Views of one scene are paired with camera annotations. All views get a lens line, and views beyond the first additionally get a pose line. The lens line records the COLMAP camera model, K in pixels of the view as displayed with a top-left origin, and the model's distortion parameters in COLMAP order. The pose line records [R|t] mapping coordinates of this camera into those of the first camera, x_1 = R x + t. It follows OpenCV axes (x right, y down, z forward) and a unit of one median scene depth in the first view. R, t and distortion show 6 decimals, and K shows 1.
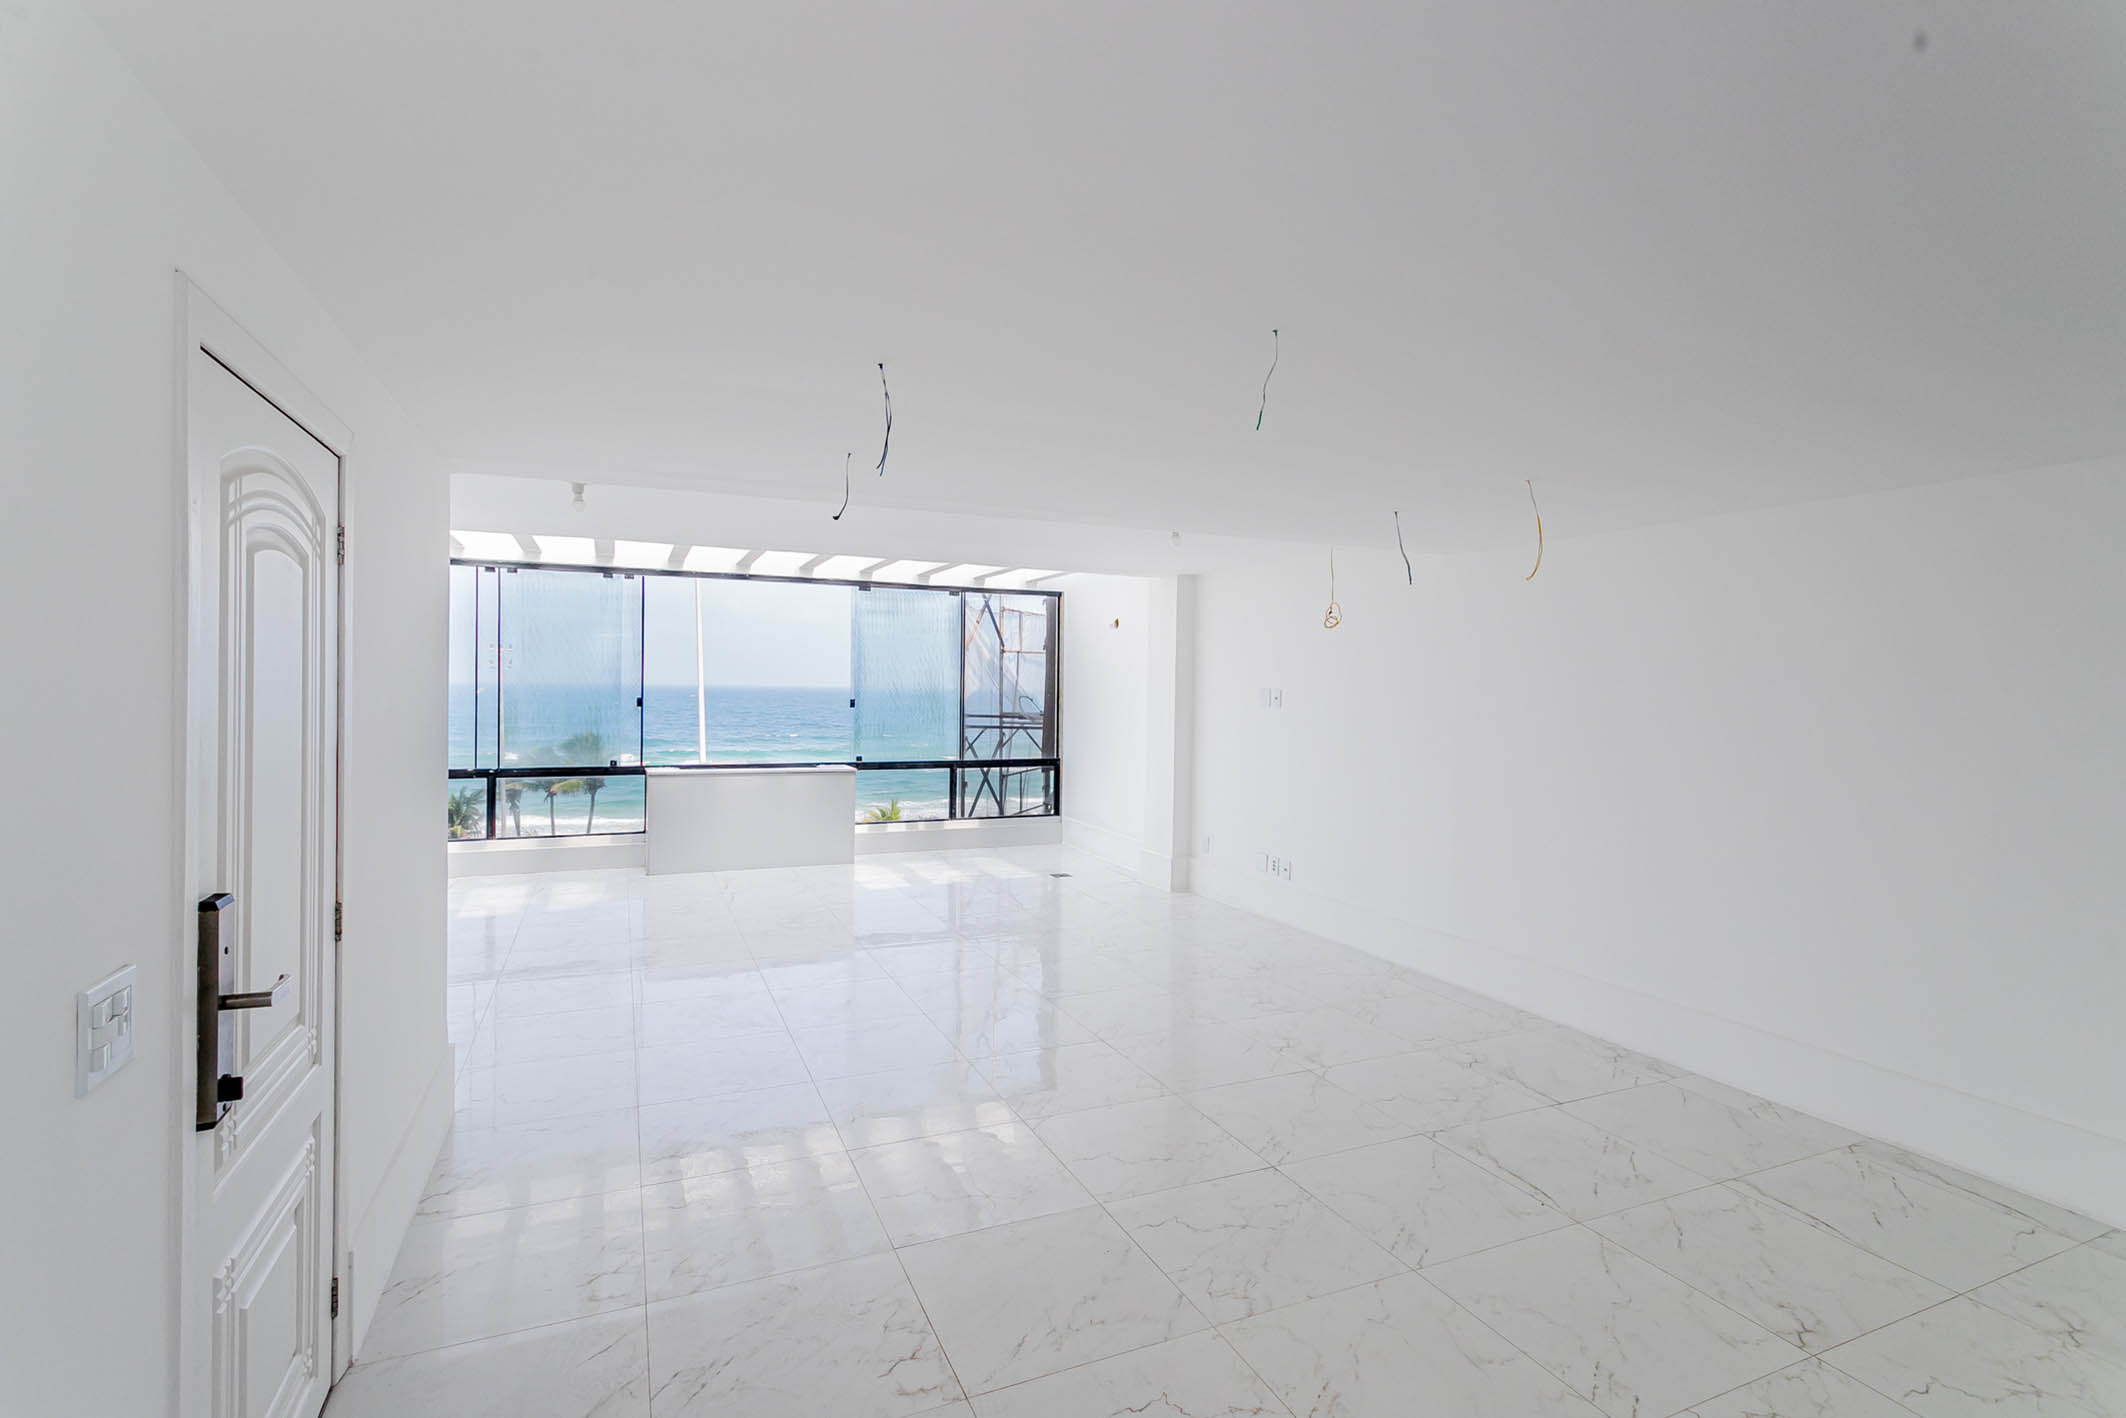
lens RADIAL K [[1065.2, 0, 1096.6], [0, 1065.2, 691.2], [0, 0, 1]] dist [0.001307, 0.000216]
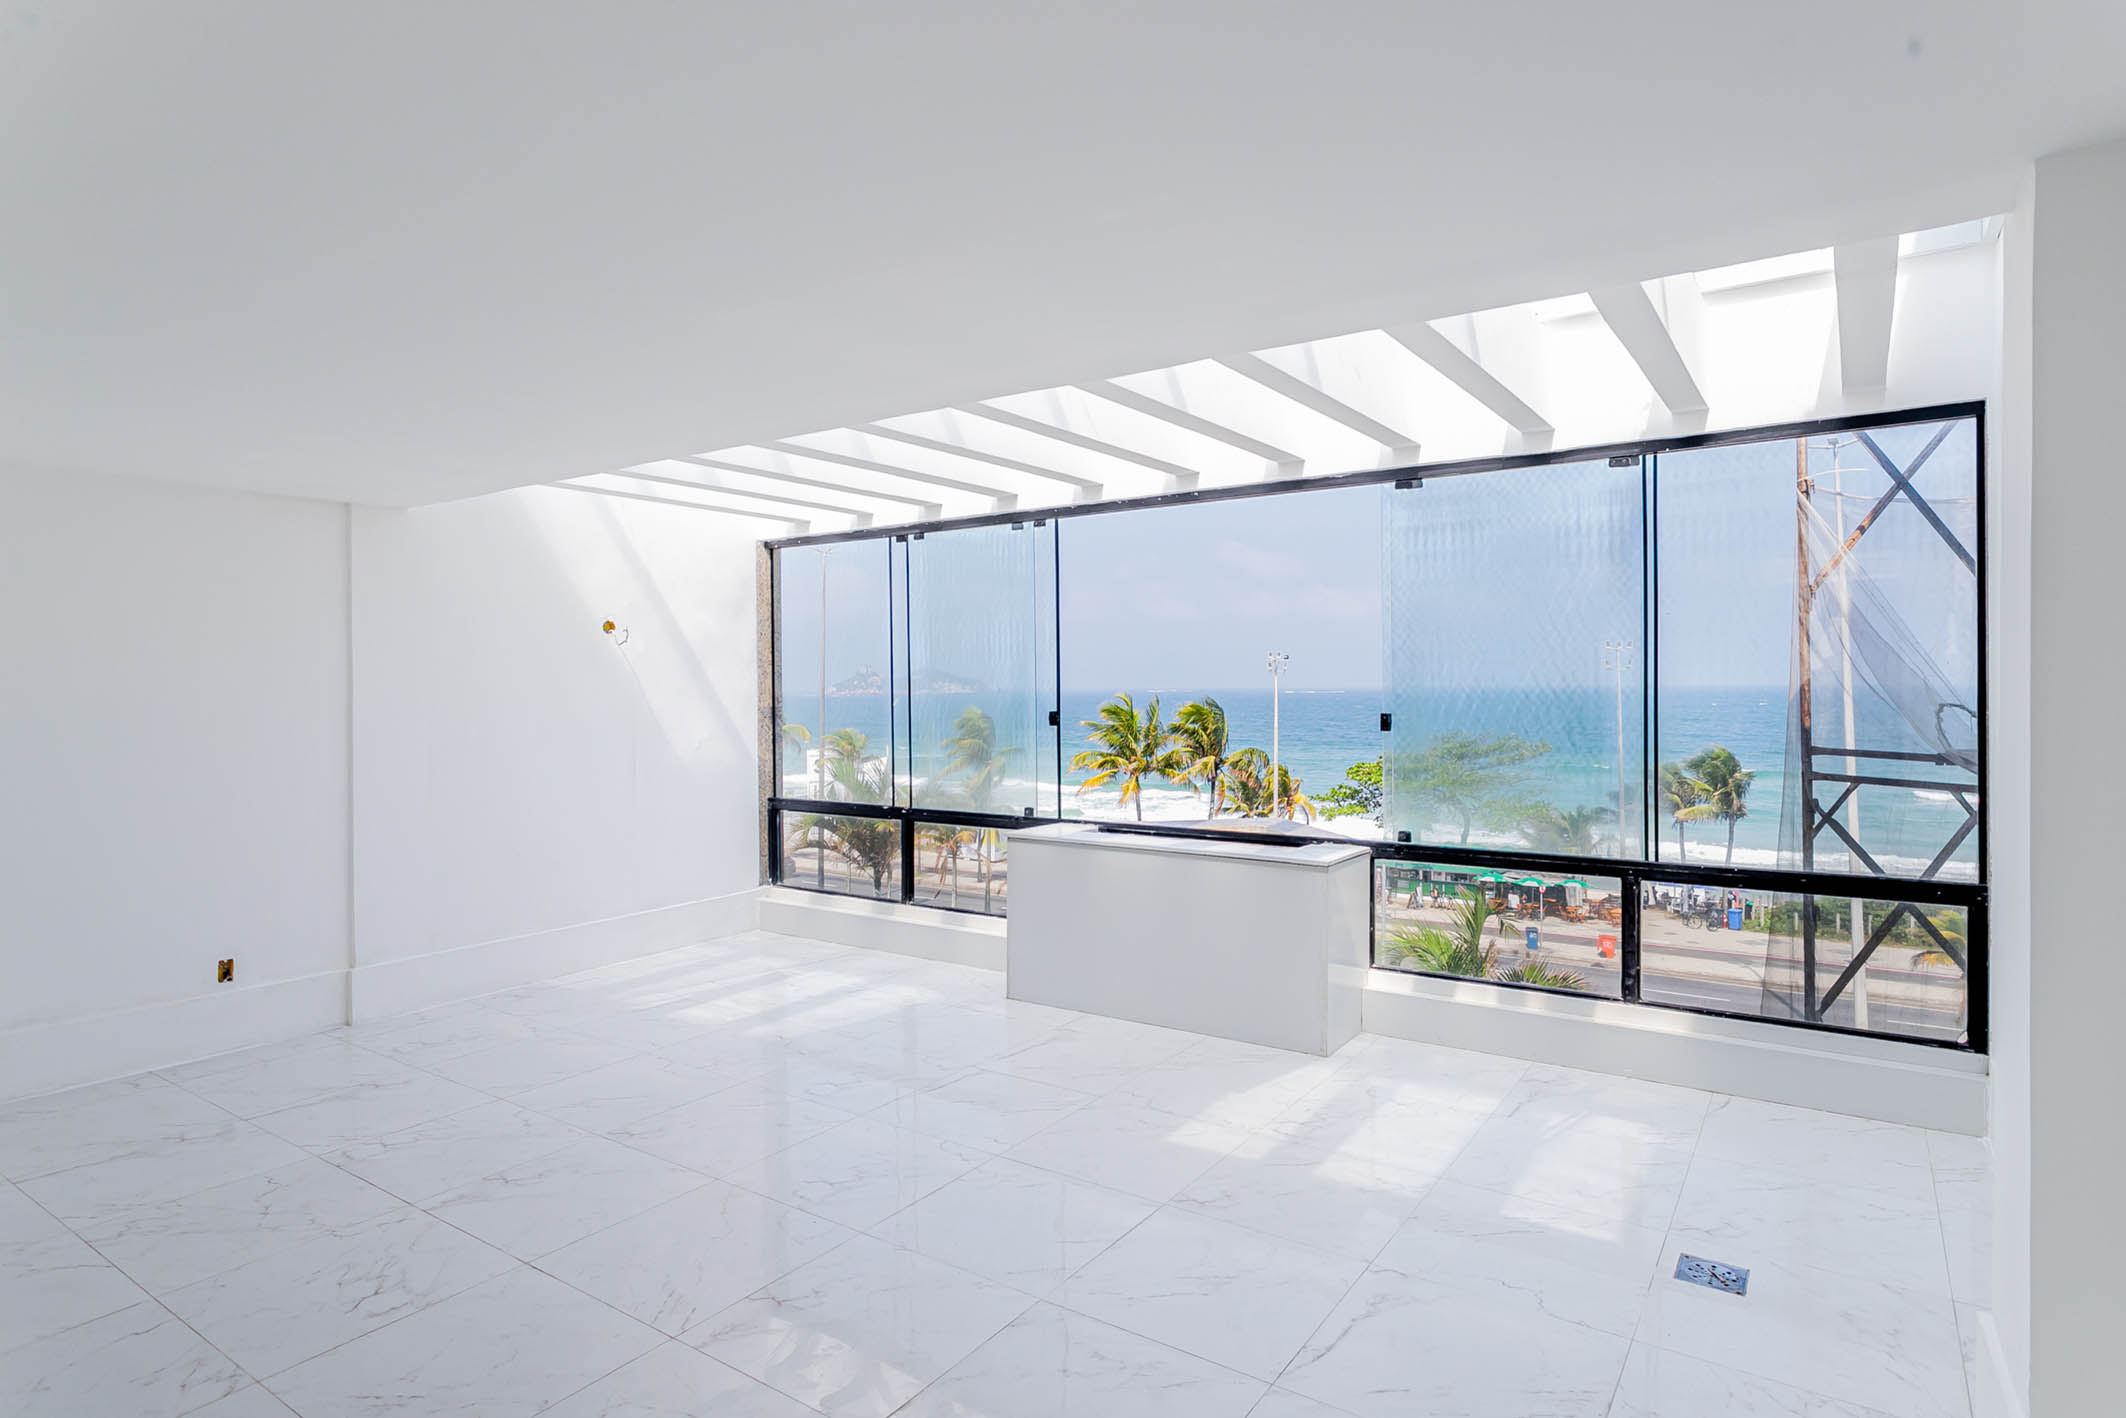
lens RADIAL K [[1148.9, 0, 1060.2], [0, 1148.9, 699.1], [0, 0, 1]] dist [-0.006243, 0.008845]
pose [[0.486212, -0.008257, -0.873802, 0.158062], [0.009565, 0.999946, -0.004127, 0.001471], [0.873788, -0.006352, 0.486265, 0.614281]]
